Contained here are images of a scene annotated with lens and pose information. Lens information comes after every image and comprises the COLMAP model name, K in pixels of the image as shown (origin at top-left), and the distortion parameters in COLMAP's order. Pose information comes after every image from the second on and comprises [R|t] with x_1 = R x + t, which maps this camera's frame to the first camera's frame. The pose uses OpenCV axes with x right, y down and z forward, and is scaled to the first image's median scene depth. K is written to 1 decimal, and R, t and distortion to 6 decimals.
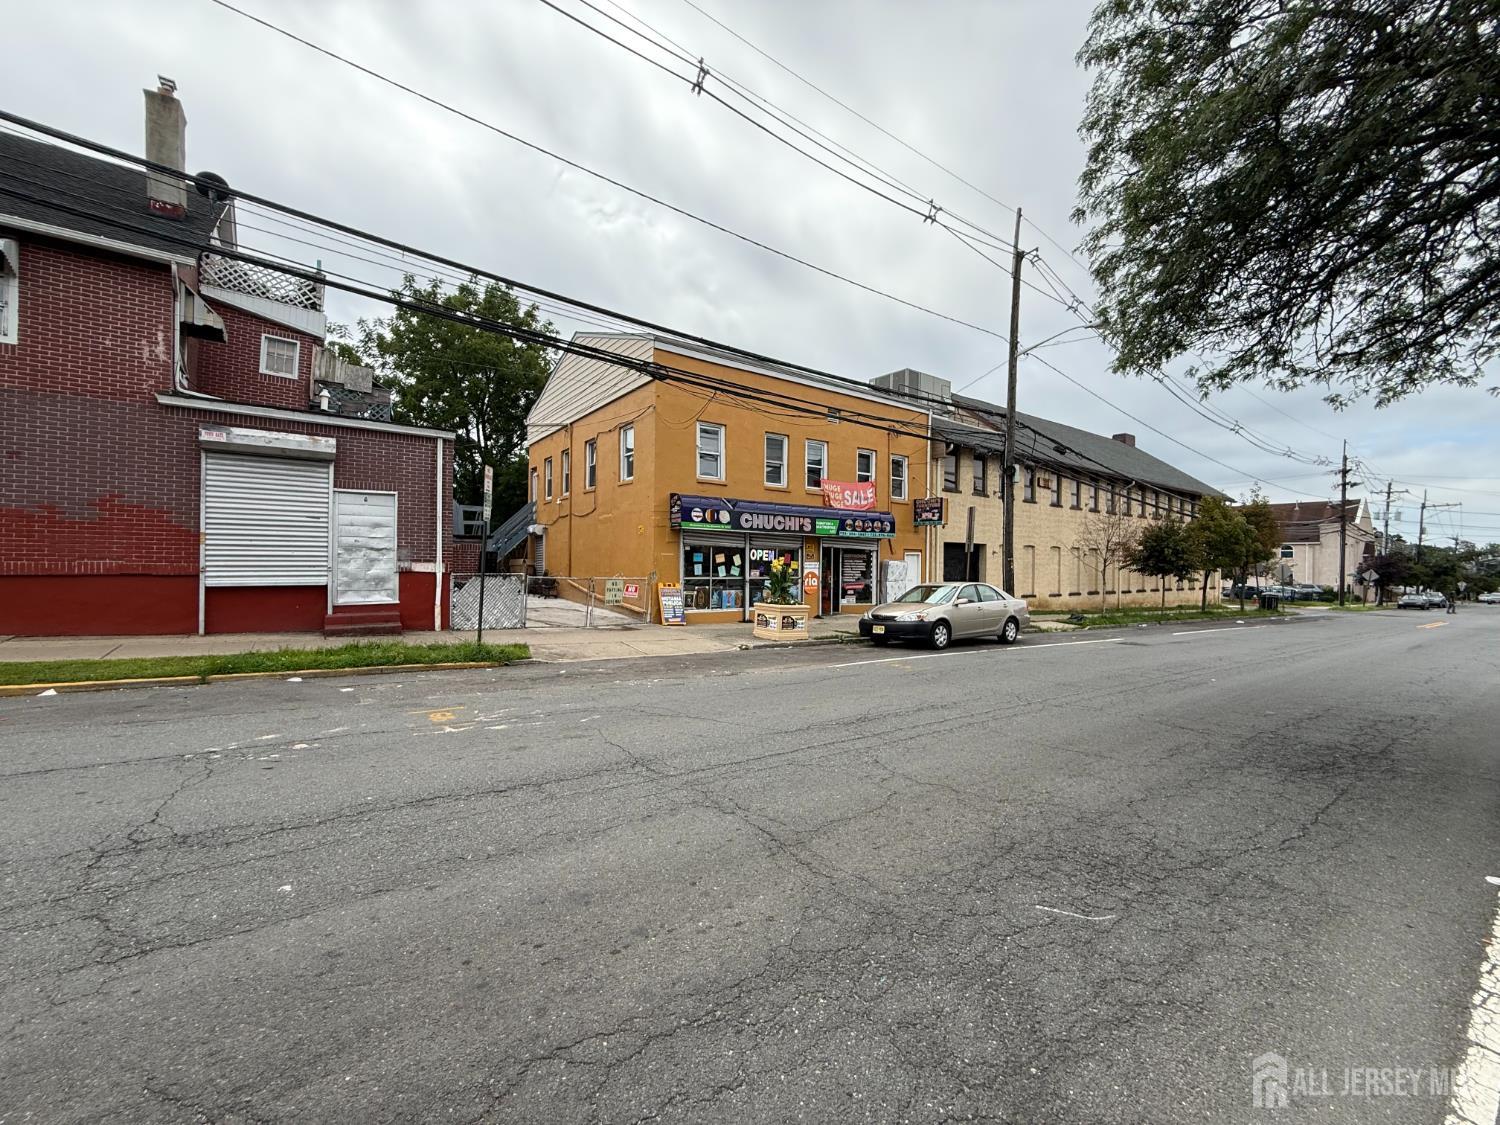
lens RADIAL K [[600.3, 0, 743.8], [0, 600.3, 559.3], [0, 0, 1]] dist [-0.000787, 0.000050]
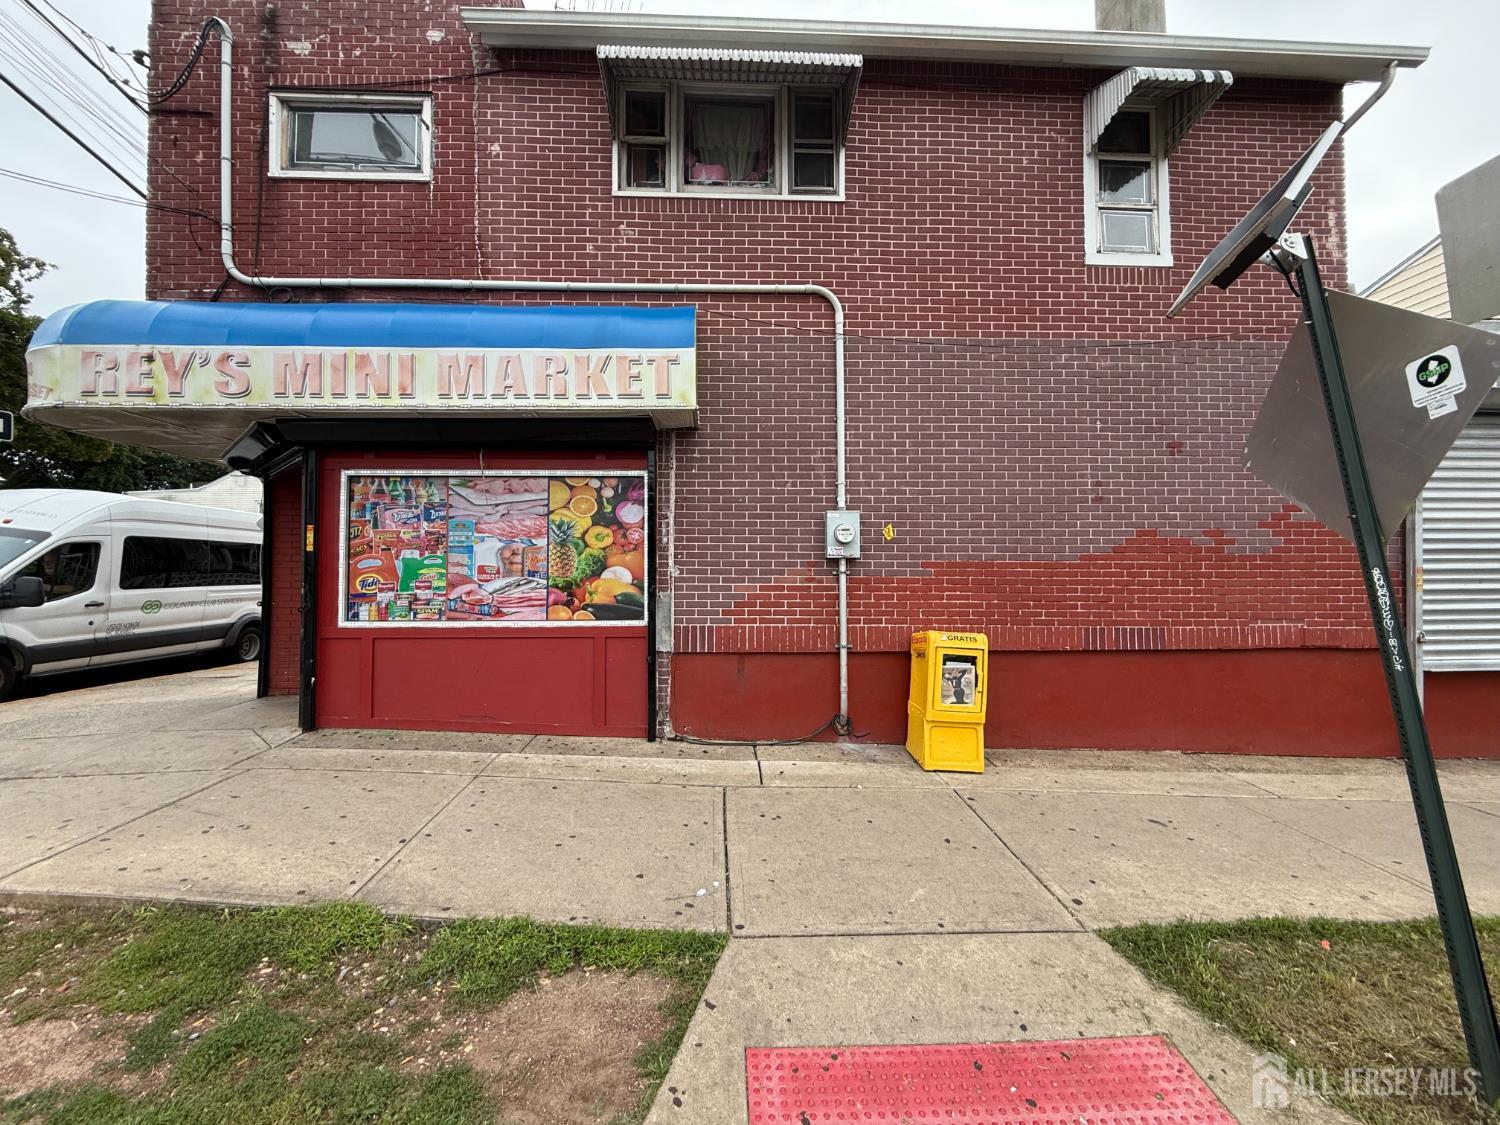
lens RADIAL K [[600.3, 0, 750.5], [0, 600.3, 563.7], [0, 0, 1]] dist [-0.000787, 0.000050]
pose [[0.830555, -0.023339, -0.556448, -0.682011], [0.014875, 0.999695, -0.019728, -0.029244], [0.556739, 0.008108, 0.830648, 0.145299]]
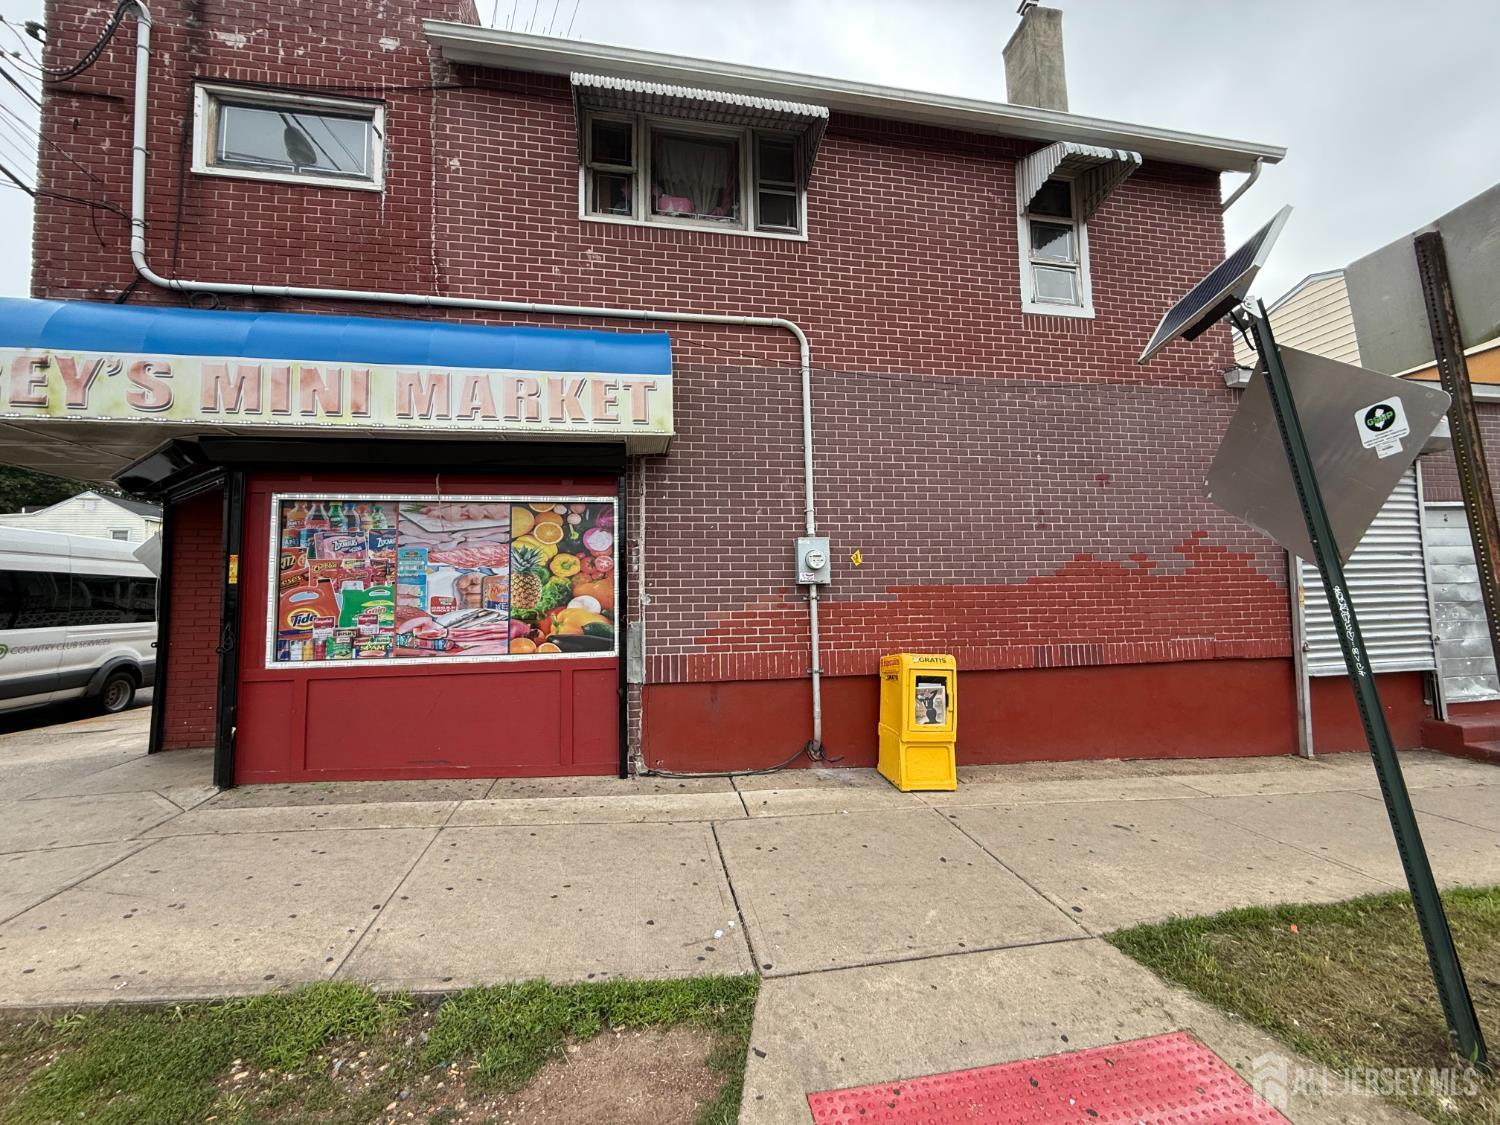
lens RADIAL K [[600.3, 0, 746.1], [0, 600.3, 563.4], [0, 0, 1]] dist [-0.000787, 0.000050]
pose [[0.899755, -0.055335, -0.432872, -0.710419], [0.031824, 0.997607, -0.061377, -0.030146], [0.435233, 0.041448, 0.899363, 0.130143]]
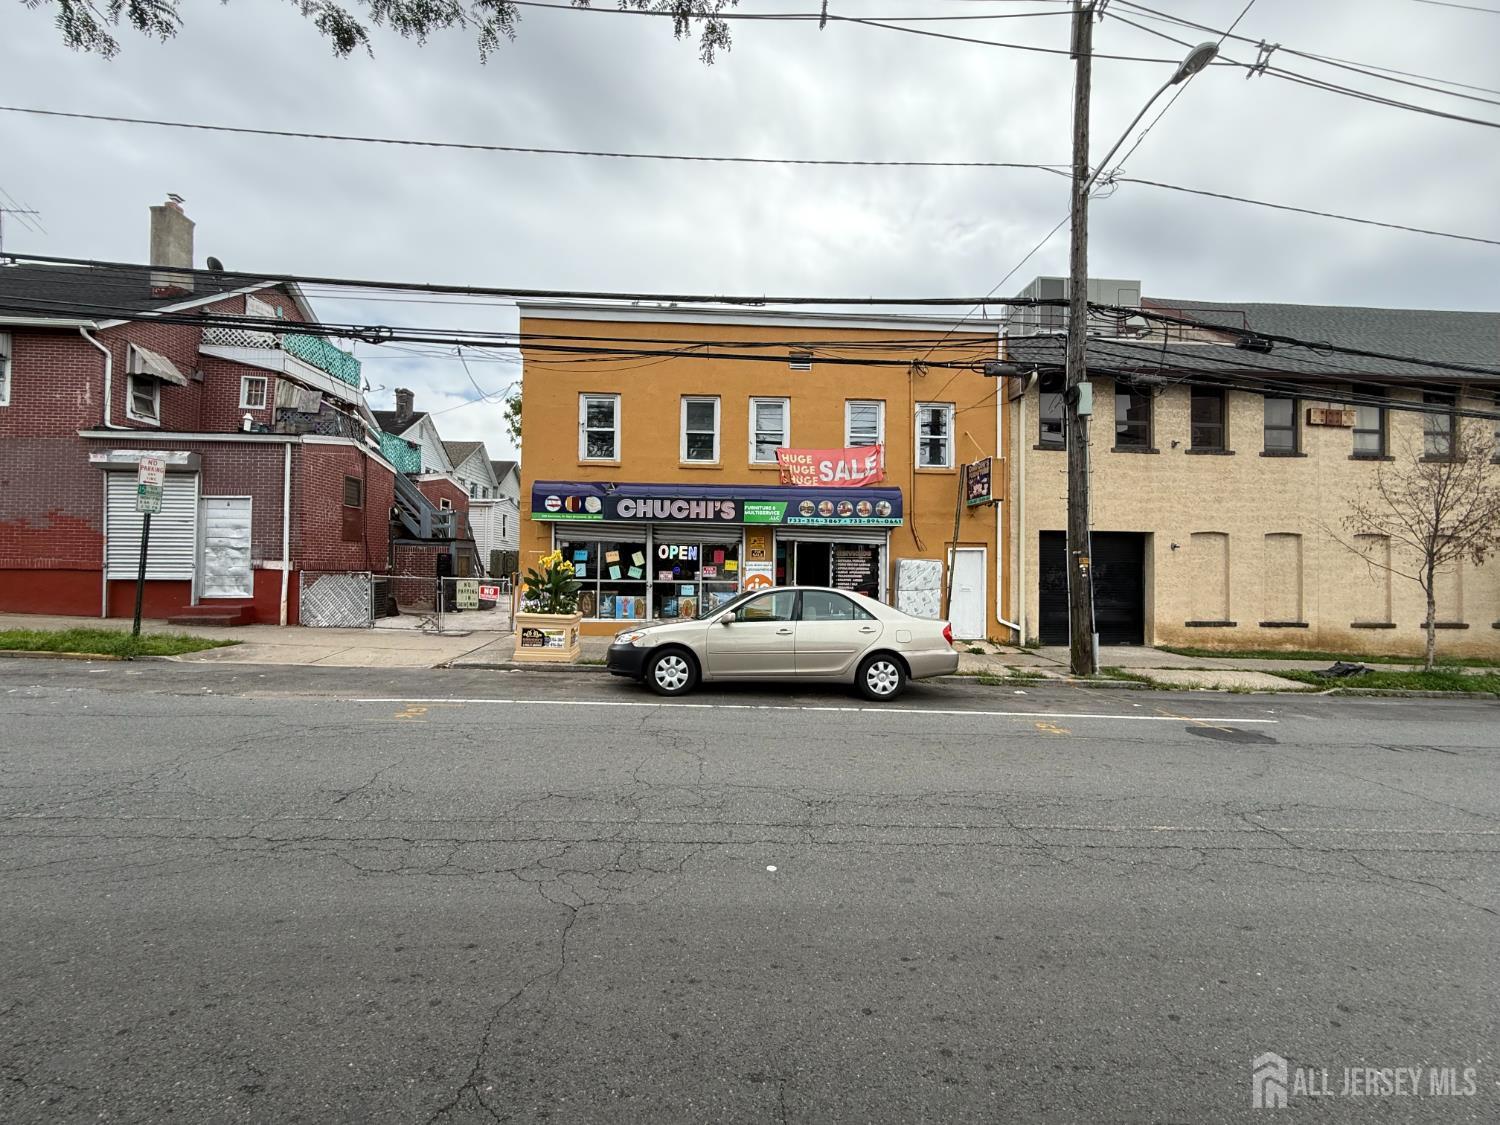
lens RADIAL K [[600.3, 0, 746.3], [0, 600.3, 560.1], [0, 0, 1]] dist [-0.000787, 0.000050]
pose [[0.840820, -0.013263, -0.541153, 0.563371], [0.000962, 0.999735, -0.023007, 0.022511], [0.541314, 0.018824, 0.840609, 0.418443]]
